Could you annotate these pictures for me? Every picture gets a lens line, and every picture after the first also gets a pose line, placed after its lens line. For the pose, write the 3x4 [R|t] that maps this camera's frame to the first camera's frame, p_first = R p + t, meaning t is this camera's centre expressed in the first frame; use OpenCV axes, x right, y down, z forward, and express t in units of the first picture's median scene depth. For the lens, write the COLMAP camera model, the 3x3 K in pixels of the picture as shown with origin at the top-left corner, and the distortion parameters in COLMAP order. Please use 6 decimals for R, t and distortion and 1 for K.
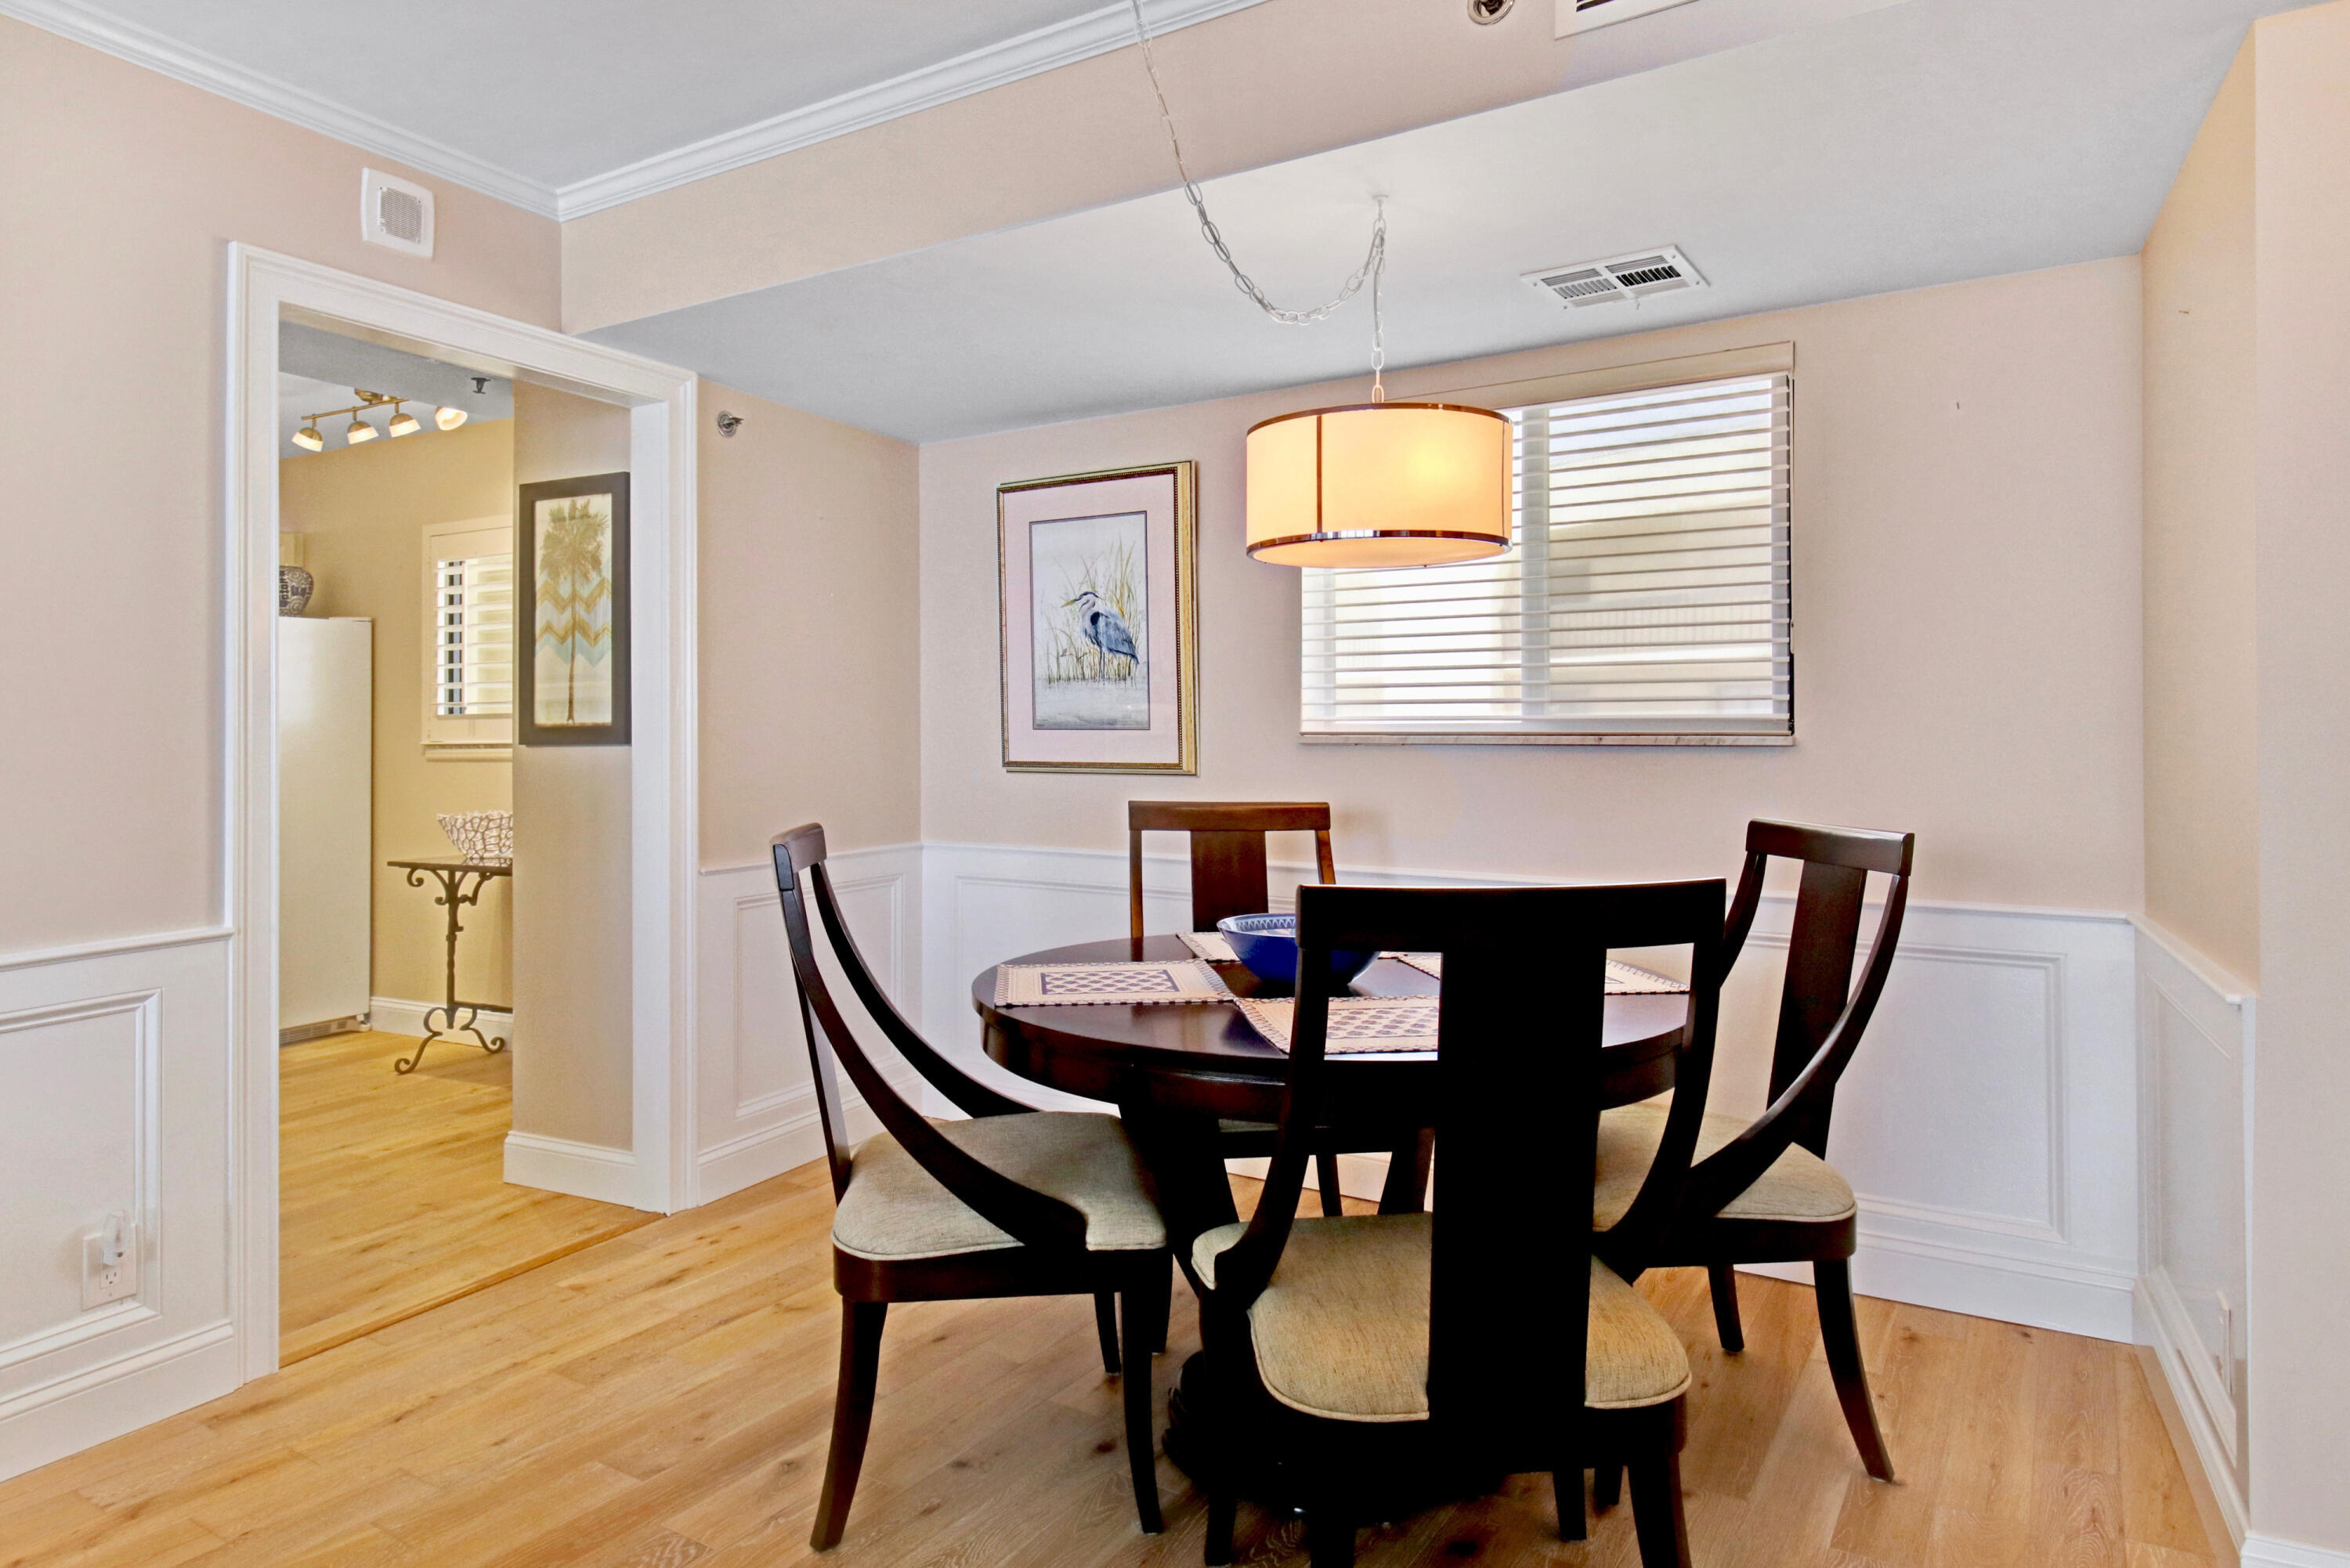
lens RADIAL K [[1431.0, 0, 1172.2], [0, 1431.0, 696.2], [0, 0, 1]] dist [-0.004069, -0.001288]
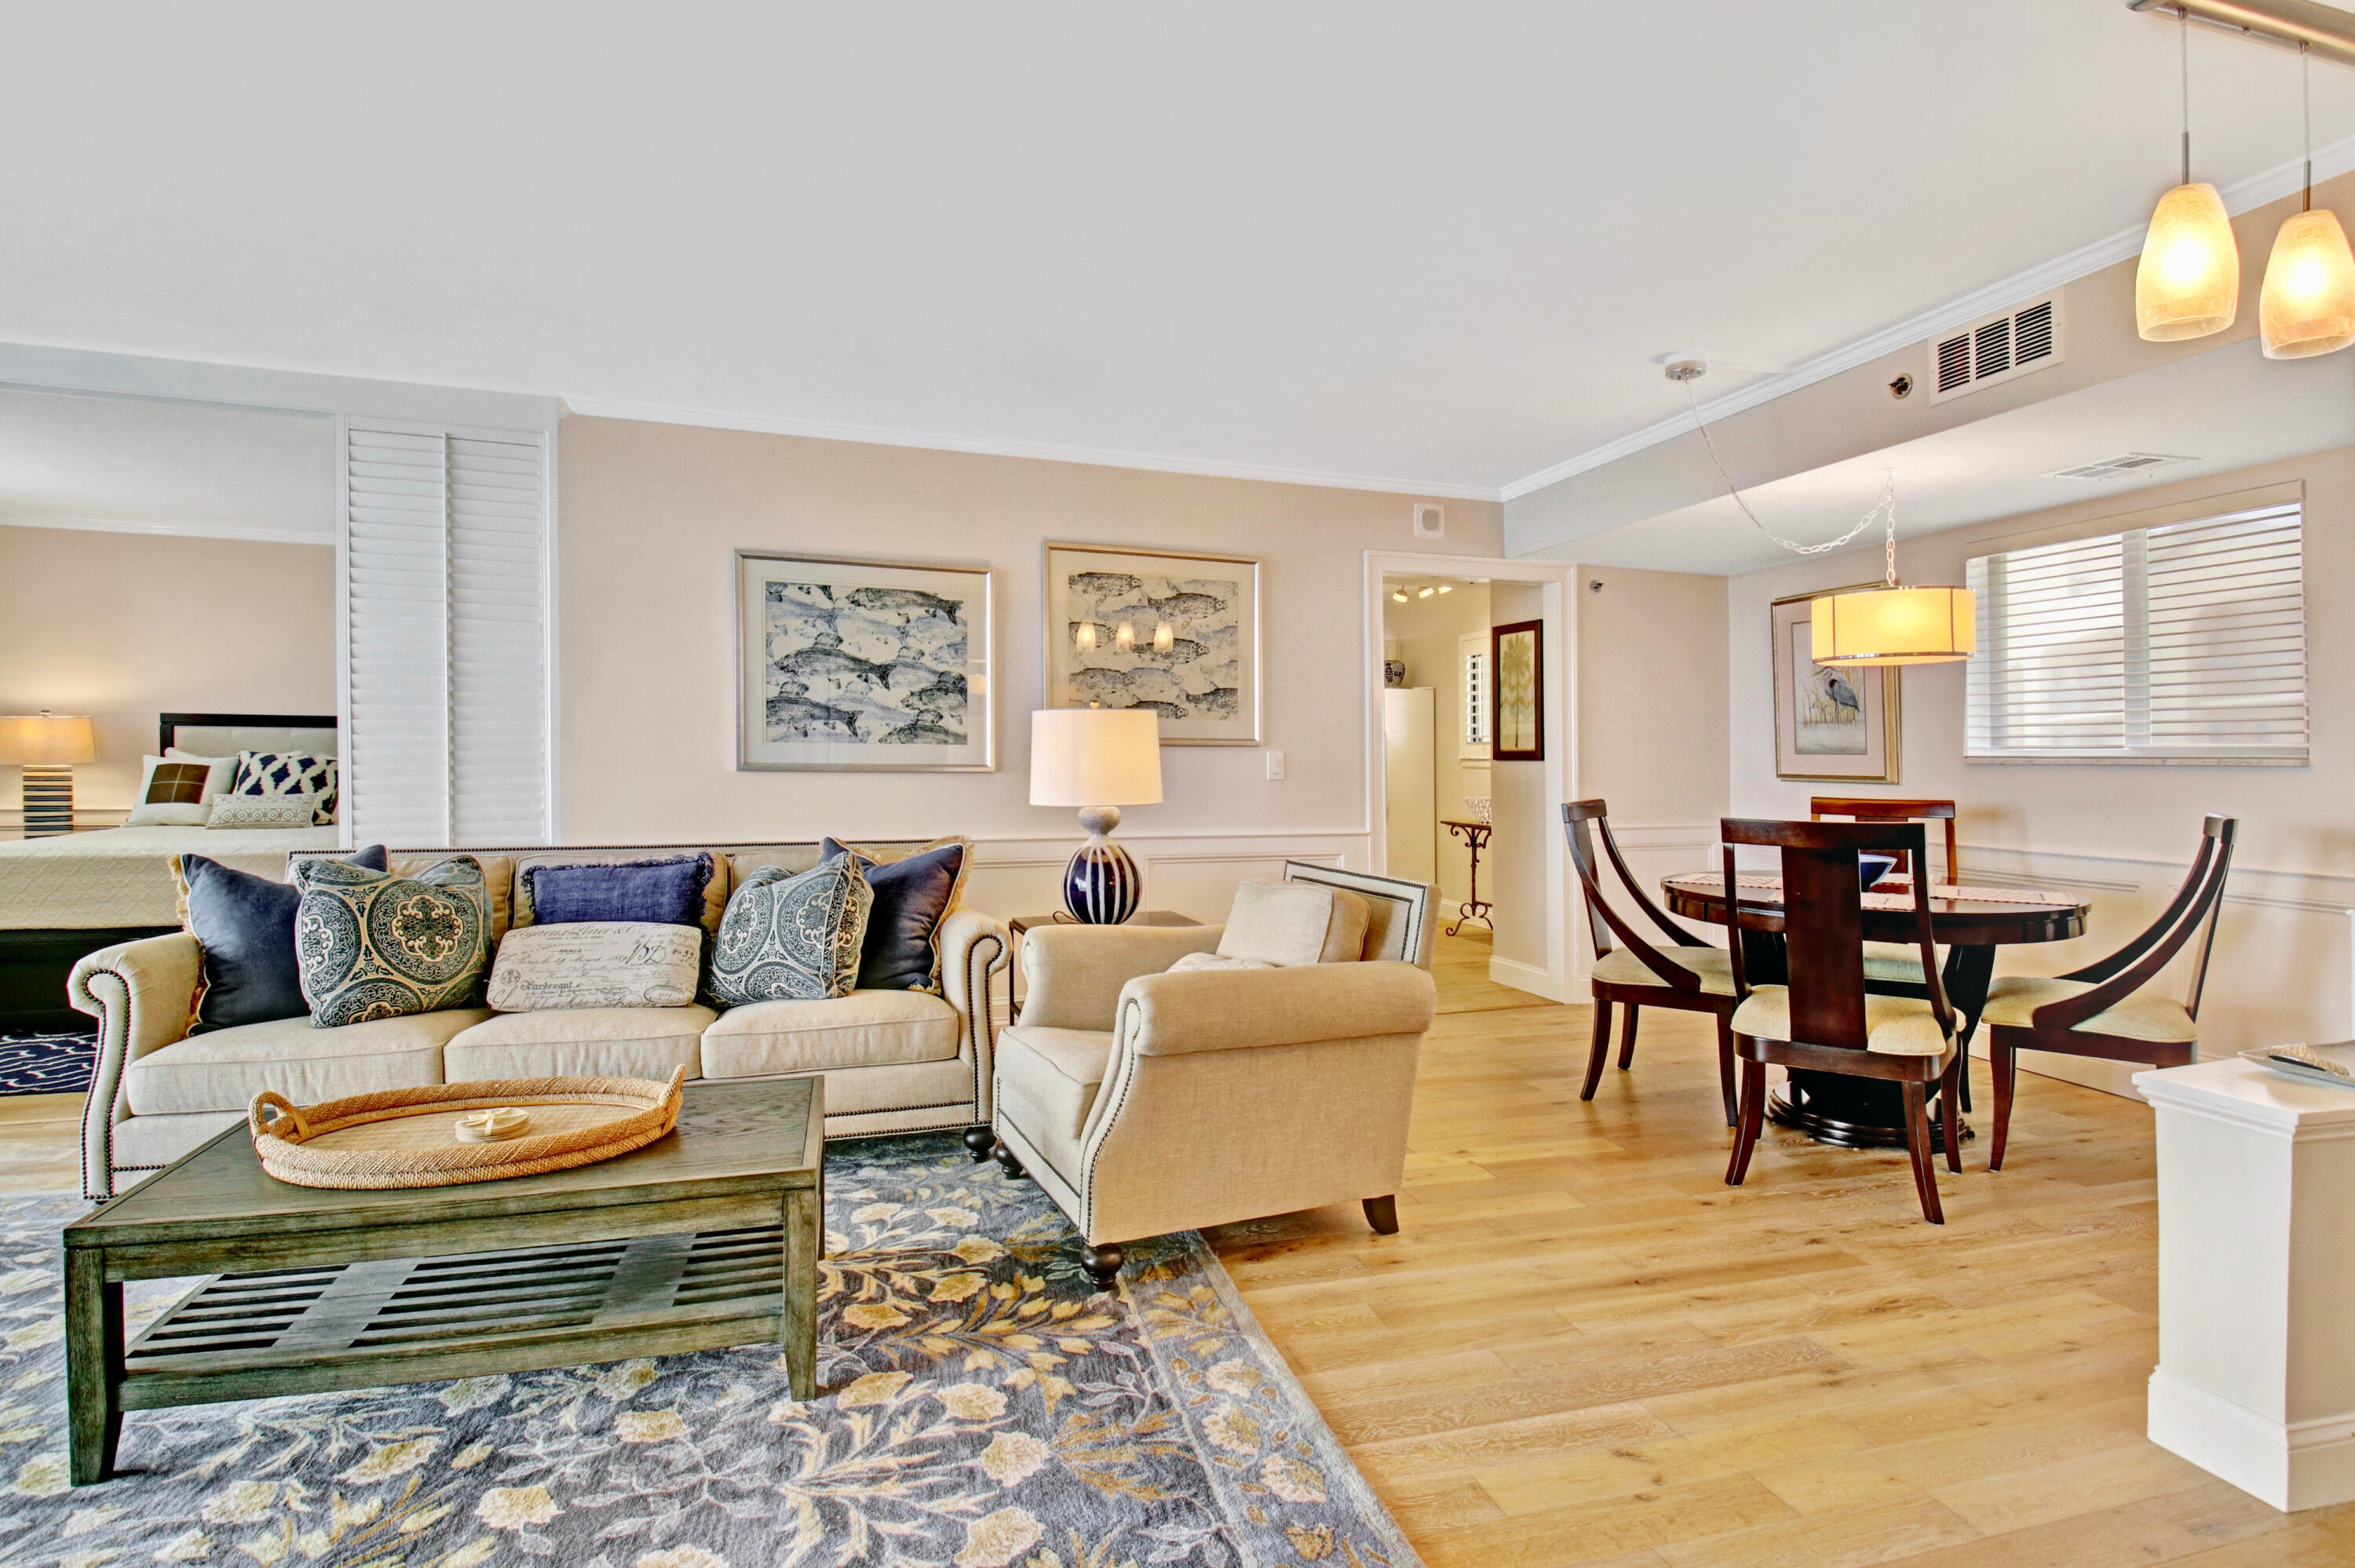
lens RADIAL K [[1196.6, 0, 1182.3], [0, 1196.6, 747.4], [0, 0, 1]] dist [0.106750, -0.073661]
pose [[0.741209, 0.001396, -0.671273, 0.334316], [0.016191, 0.999670, 0.019956, -0.023067], [0.671079, -0.025660, 0.740942, -0.506412]]
